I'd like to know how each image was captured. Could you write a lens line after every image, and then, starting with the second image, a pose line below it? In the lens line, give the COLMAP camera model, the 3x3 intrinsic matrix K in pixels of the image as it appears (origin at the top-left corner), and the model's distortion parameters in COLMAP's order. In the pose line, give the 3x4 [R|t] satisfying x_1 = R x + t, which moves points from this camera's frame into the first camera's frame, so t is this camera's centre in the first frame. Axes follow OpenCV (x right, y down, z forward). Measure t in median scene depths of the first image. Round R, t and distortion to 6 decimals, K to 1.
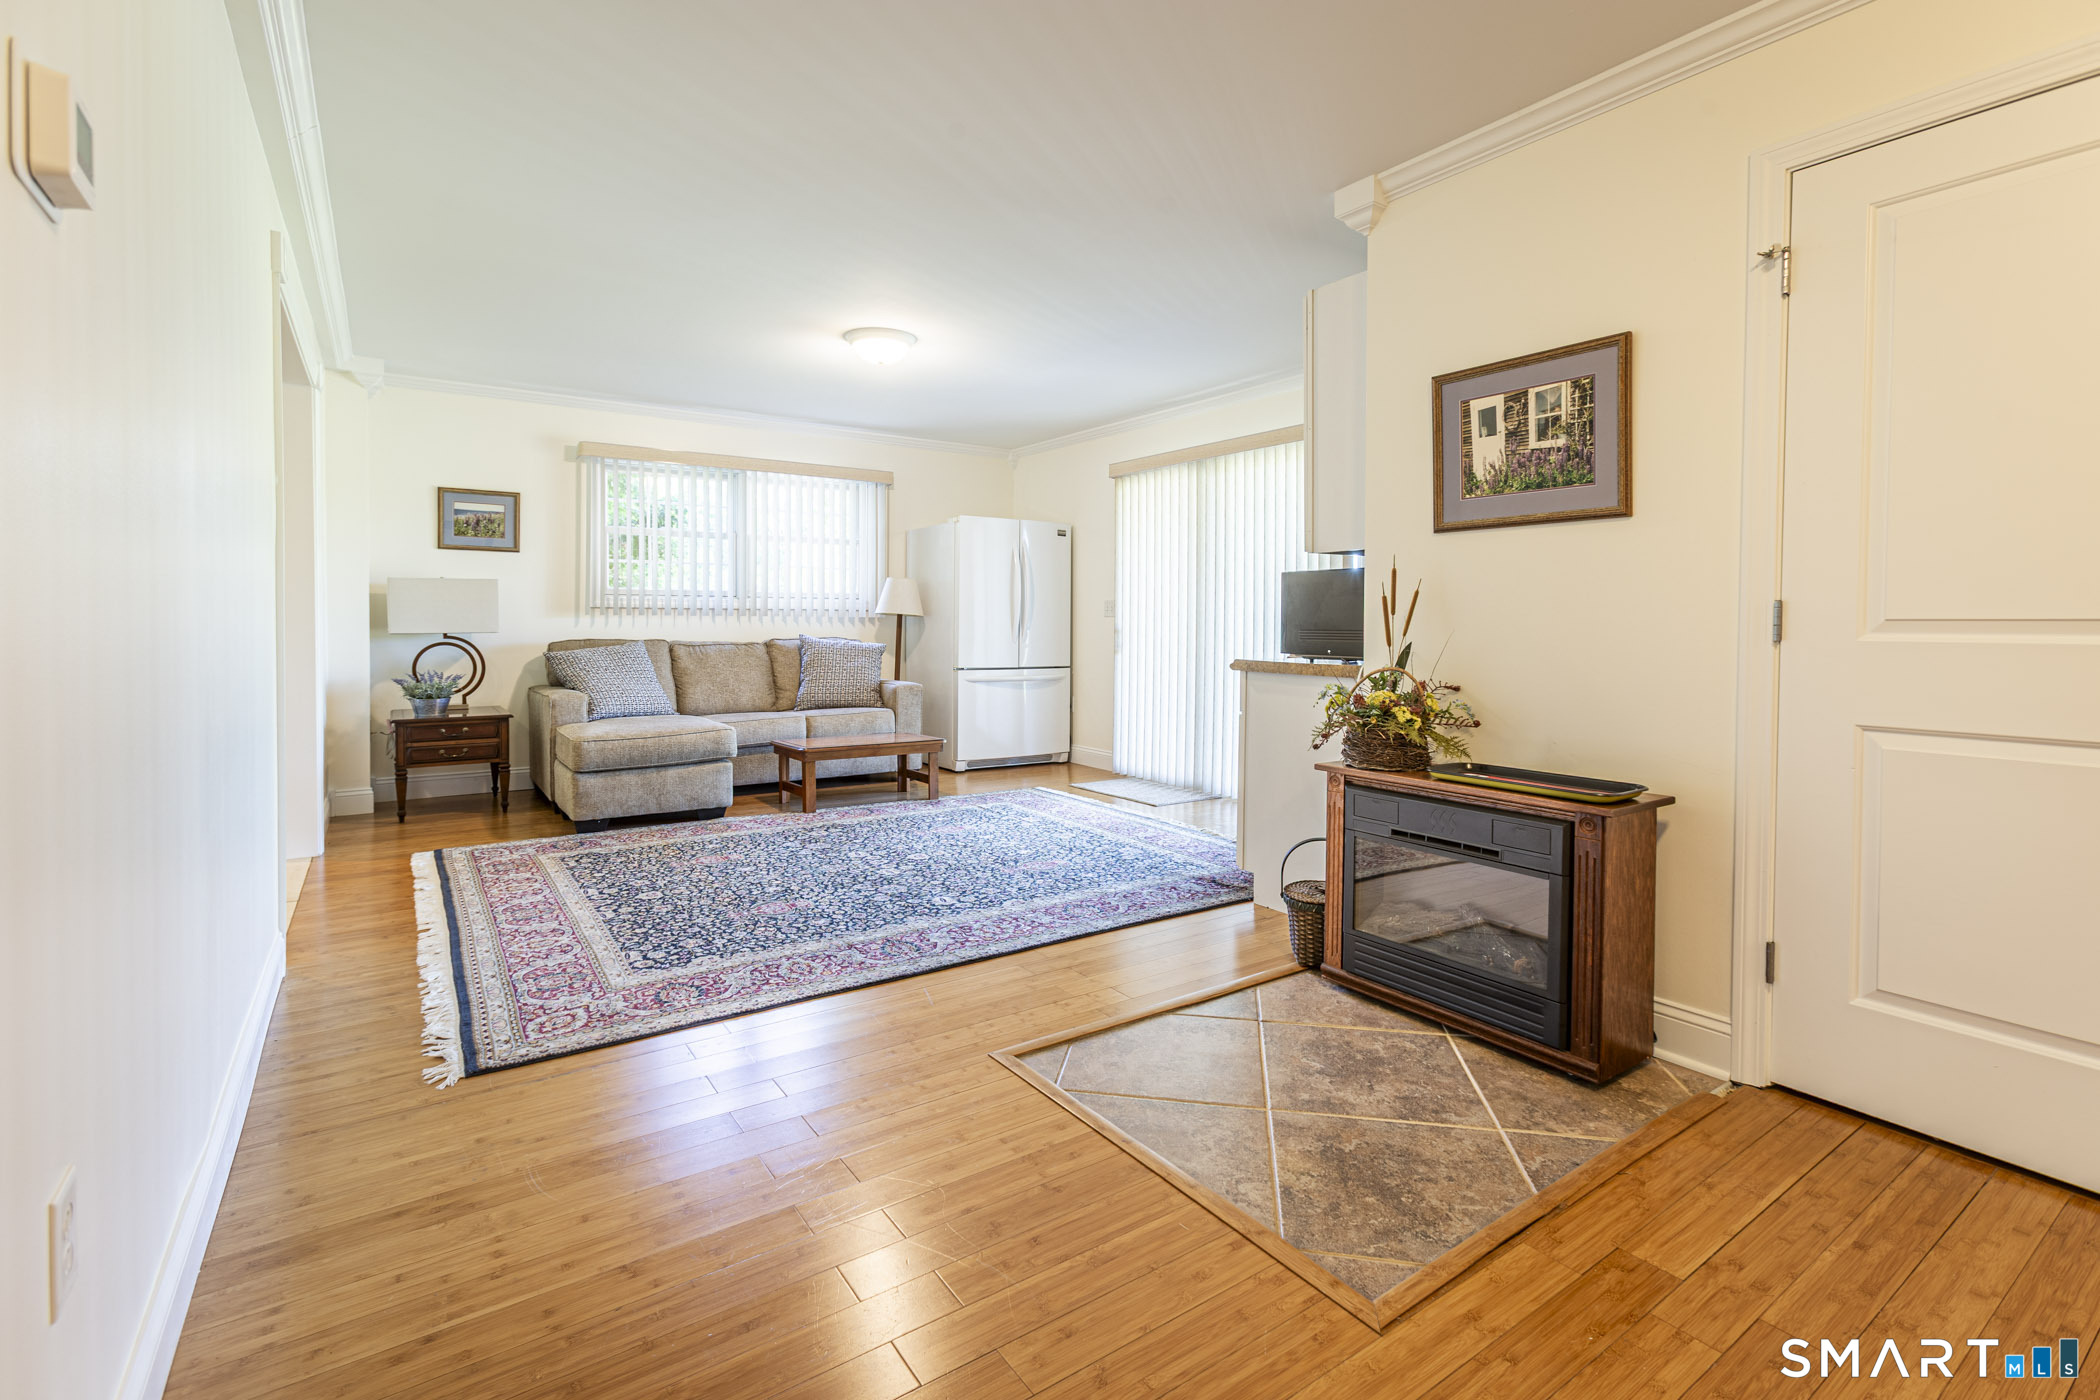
lens RADIAL K [[957.9, 0, 1046.2], [0, 957.9, 629.3], [0, 0, 1]] dist [-0.000053, 0.001946]
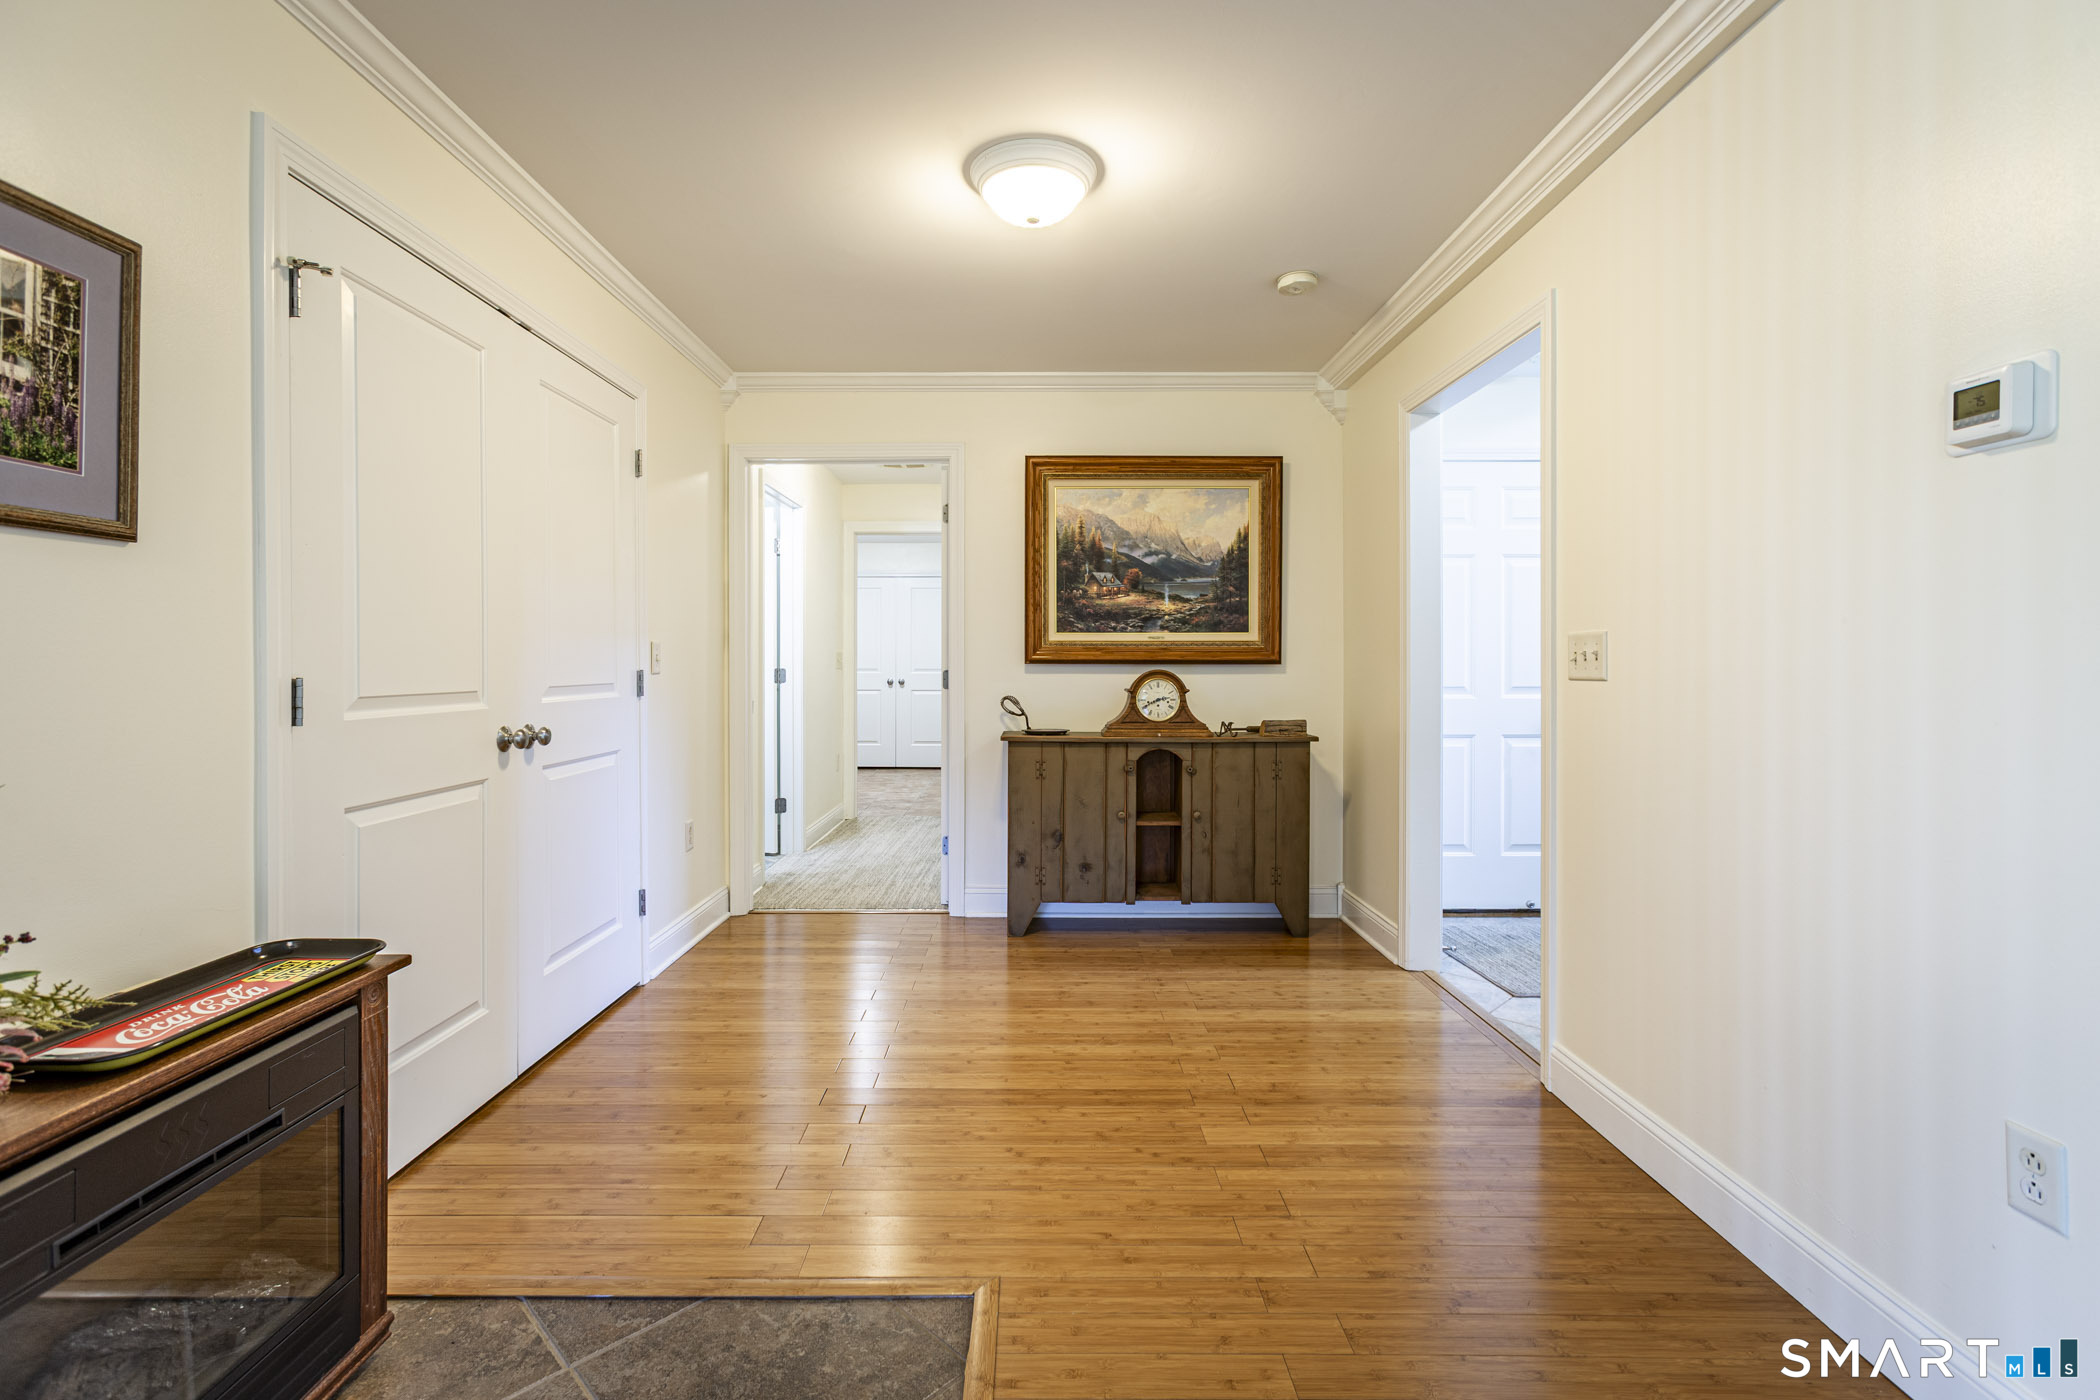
lens RADIAL K [[940.3, 0, 1042.3], [0, 940.3, 667.4], [0, 0, 1]] dist [-0.023637, 0.011522]
pose [[-0.826550, -0.007330, 0.562816, -0.207039], [0.000549, 0.999904, 0.013829, -0.042871], [-0.562863, 0.011739, -0.826467, 1.118157]]
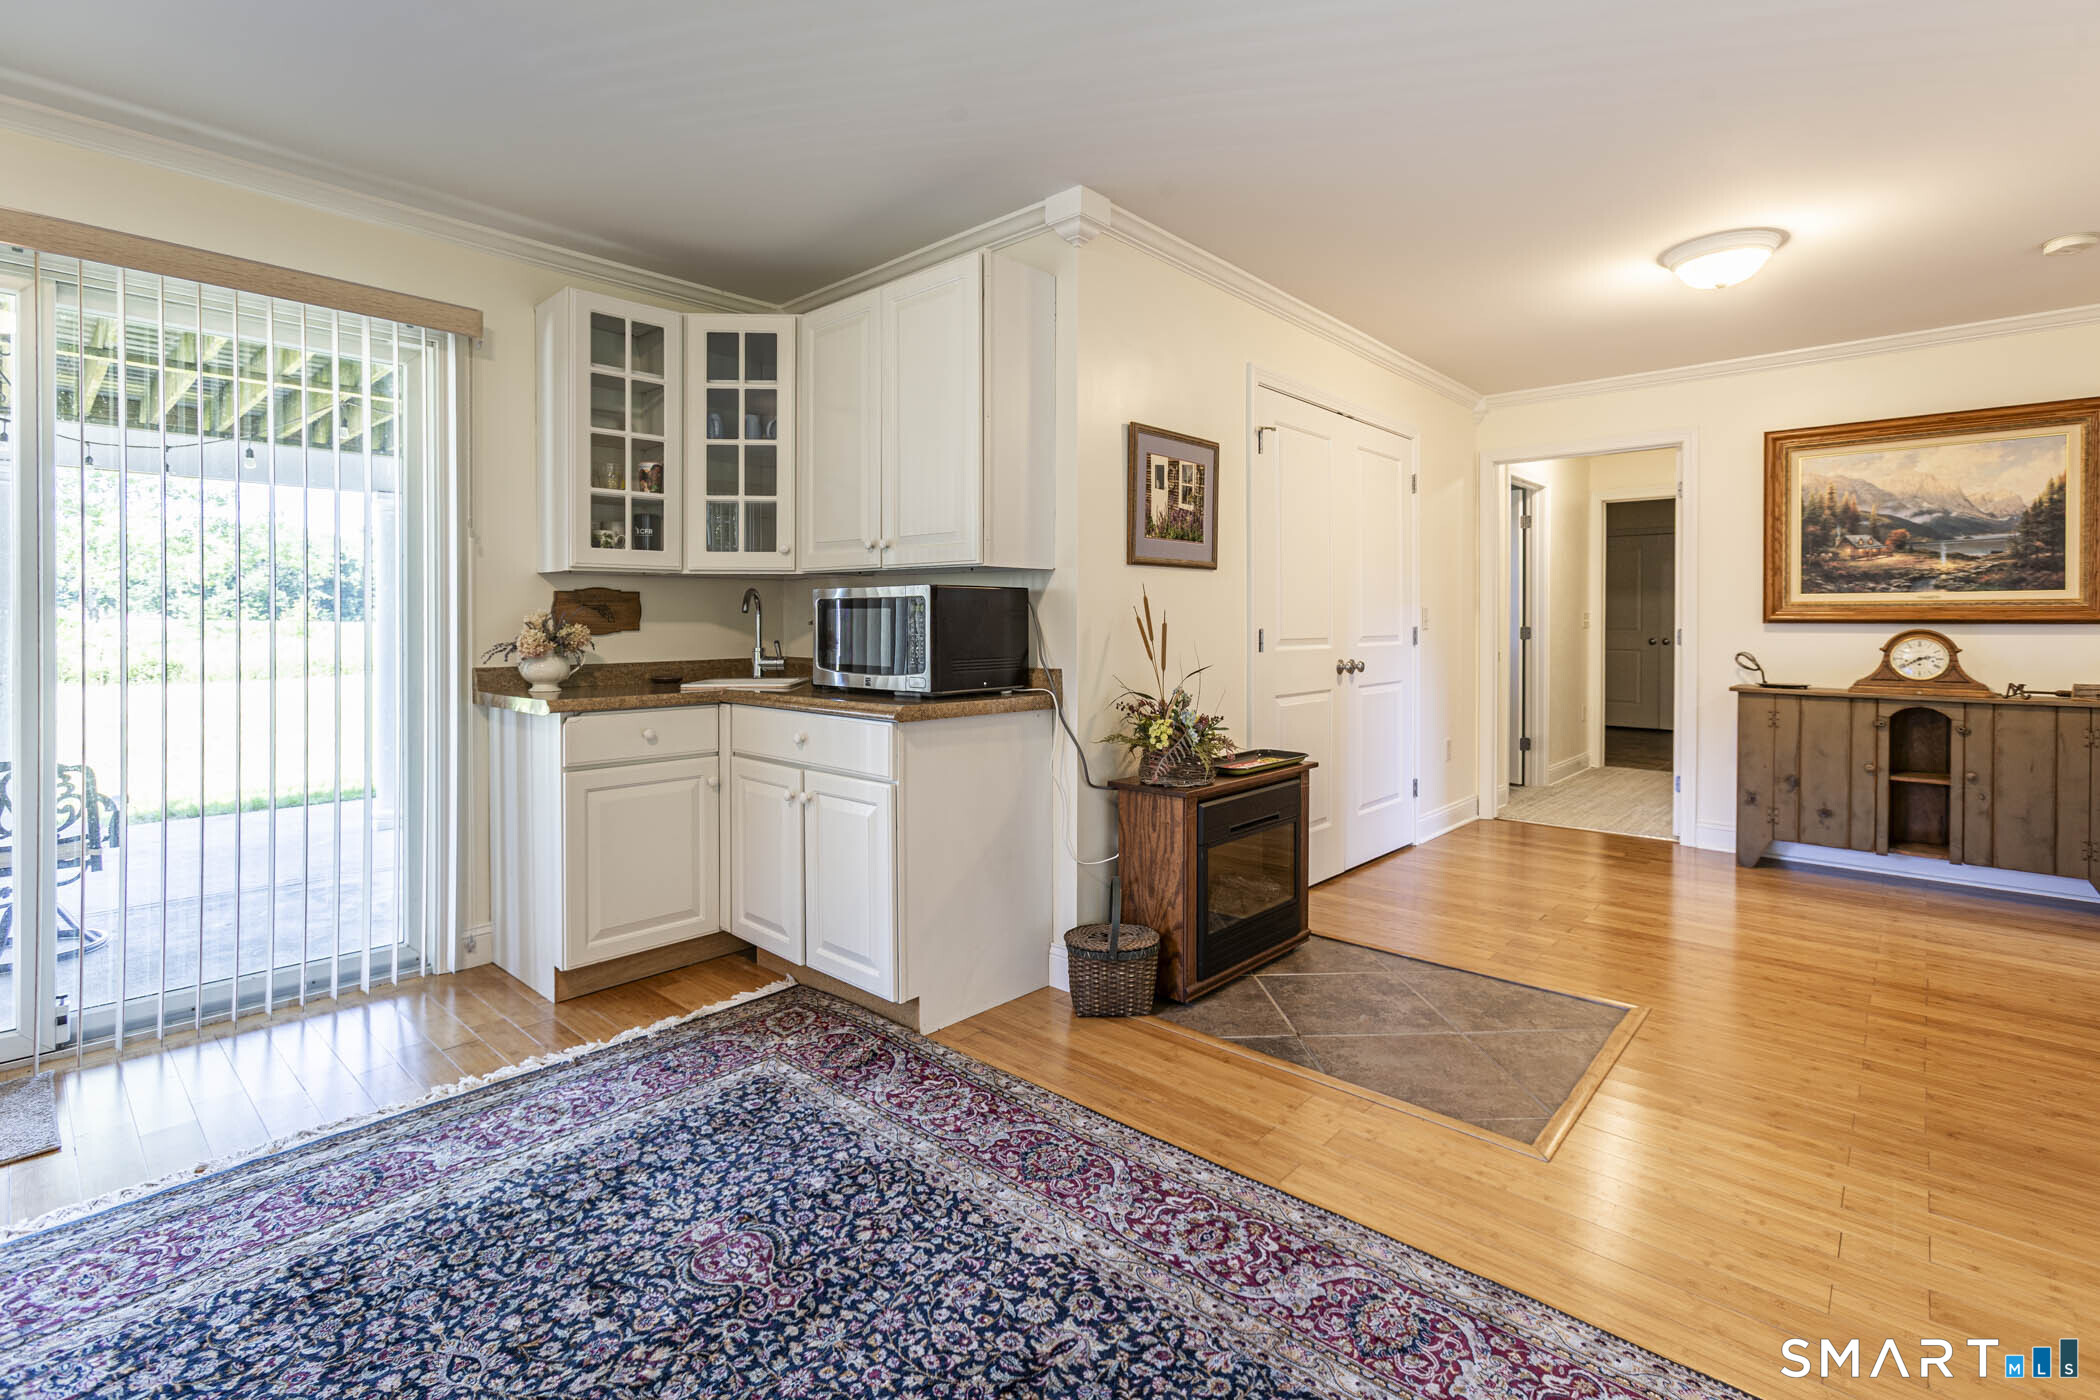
lens RADIAL K [[957.9, 0, 1046.2], [0, 957.9, 629.3], [0, 0, 1]] dist [-0.000053, 0.001946]
pose [[-0.224051, -0.011307, 0.974512, -0.724114], [0.004902, 0.999907, 0.012729, -0.045139], [-0.974565, 0.007629, -0.223974, 1.511895]]
